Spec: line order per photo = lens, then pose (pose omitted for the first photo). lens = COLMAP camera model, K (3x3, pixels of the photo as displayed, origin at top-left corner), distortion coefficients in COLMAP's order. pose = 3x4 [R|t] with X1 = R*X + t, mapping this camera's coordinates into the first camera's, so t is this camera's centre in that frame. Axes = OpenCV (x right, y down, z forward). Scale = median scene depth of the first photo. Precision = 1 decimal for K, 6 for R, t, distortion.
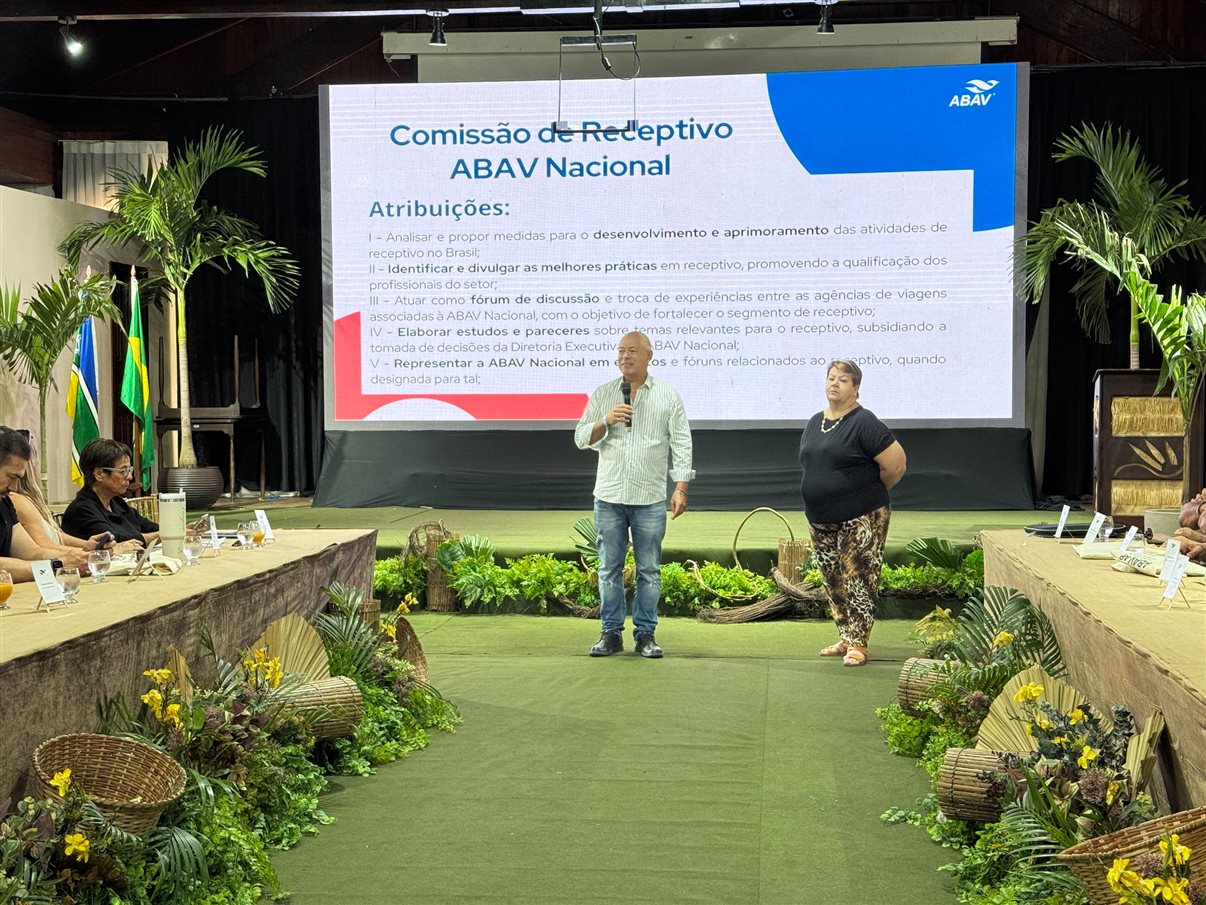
lens RADIAL K [[1669.9, 0, 603.0], [0, 1669.9, 452.5], [0, 0, 1]] dist [0.135256, -0.030977]
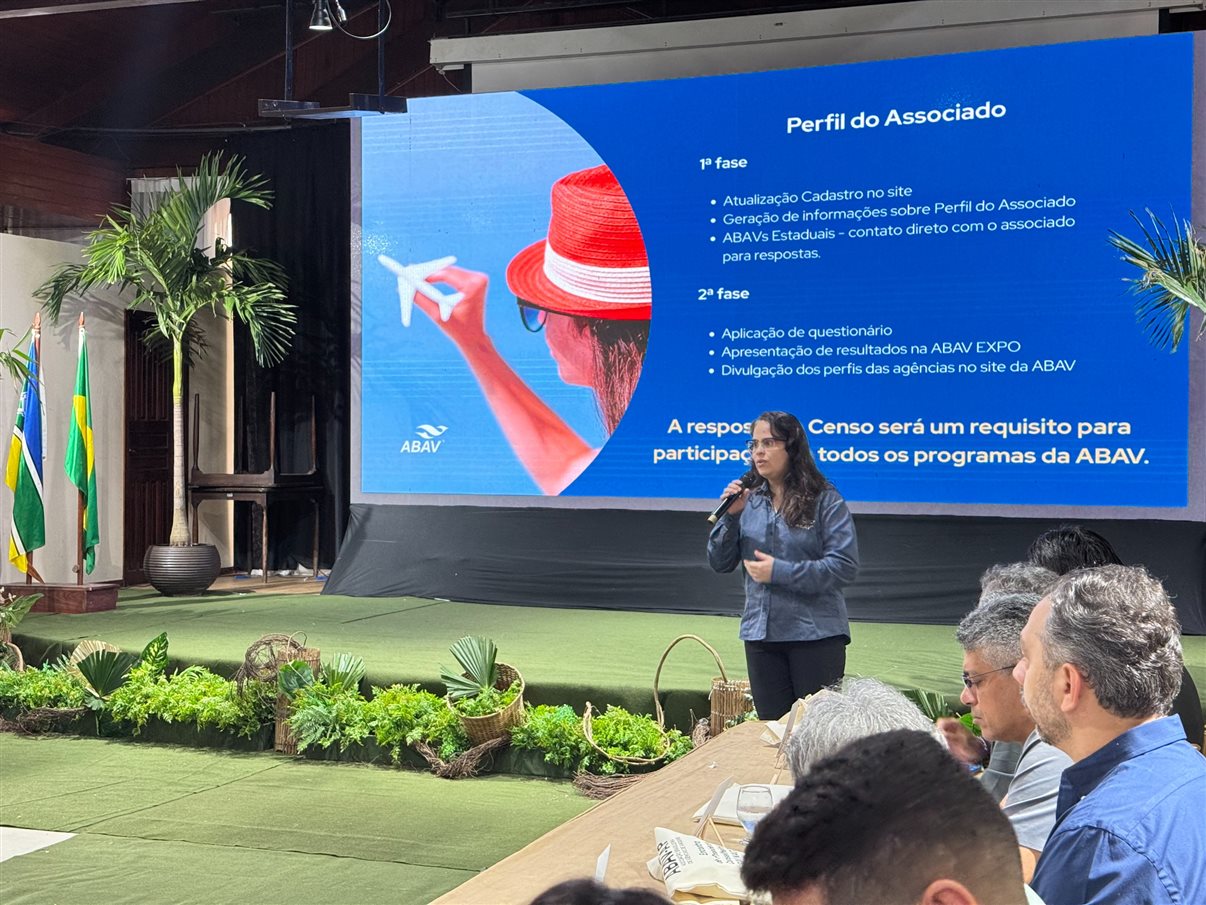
lens RADIAL K [[1669.9, 0, 603.0], [0, 1669.9, 452.5], [0, 0, 1]] dist [0.135256, -0.030977]
pose [[0.967521, 0.011822, -0.252513, 0.226134], [-0.019296, 0.999445, -0.027144, -0.023894], [0.252052, 0.031135, 0.967213, 0.266680]]
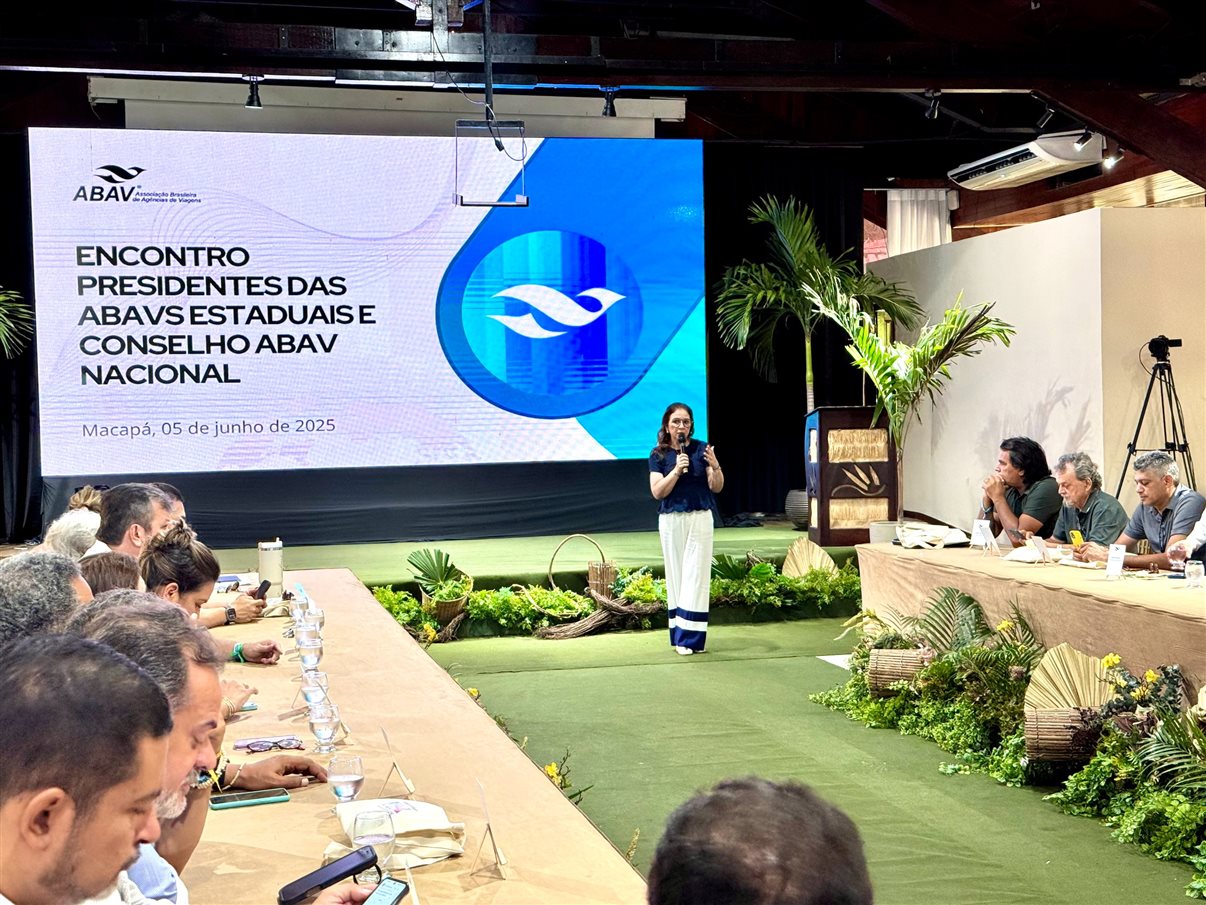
lens RADIAL K [[1669.9, 0, 603.0], [0, 1669.9, 452.5], [0, 0, 1]] dist [0.135256, -0.030977]
pose [[0.942929, -0.024292, 0.332107, -0.241804], [0.029250, 0.999523, -0.009937, -0.009702], [-0.331707, 0.019084, 0.943190, -0.061857]]
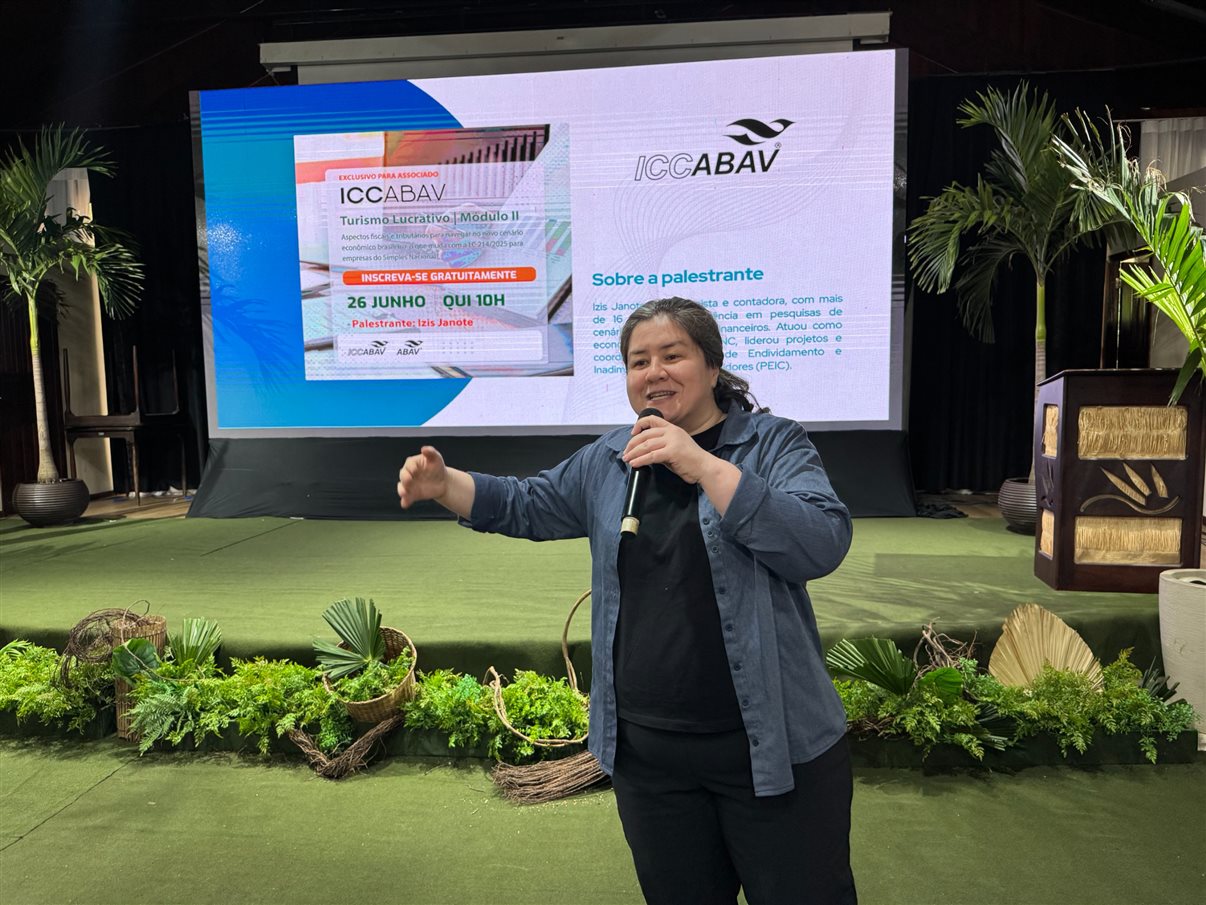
lens RADIAL K [[849.2, 0, 602.2], [0, 849.2, 455.8], [0, 0, 1]] dist [-0.000452, -0.003364]
pose [[0.999837, -0.013428, 0.012043, 0.085475], [0.012813, 0.998675, 0.049834, -0.032567], [-0.012696, -0.049672, 0.998685, 0.627318]]
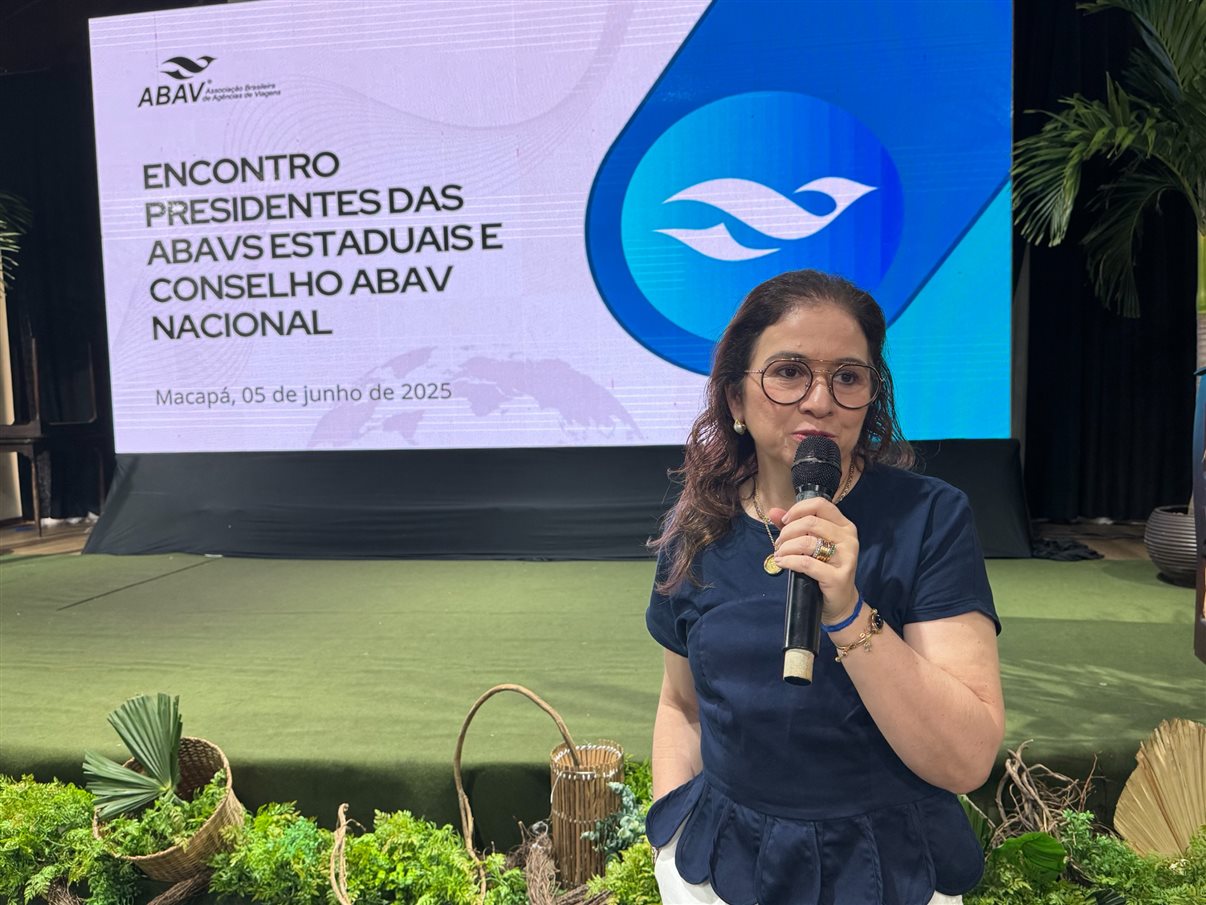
lens RADIAL K [[979.5, 0, 609.4], [0, 979.5, 454.6], [0, 0, 1]] dist [0.081677, -0.130788]
pose [[0.998048, -0.016891, -0.060125, 0.128569], [0.019138, 0.999132, 0.036999, -0.033085], [0.059448, -0.038077, 0.997505, 0.700029]]
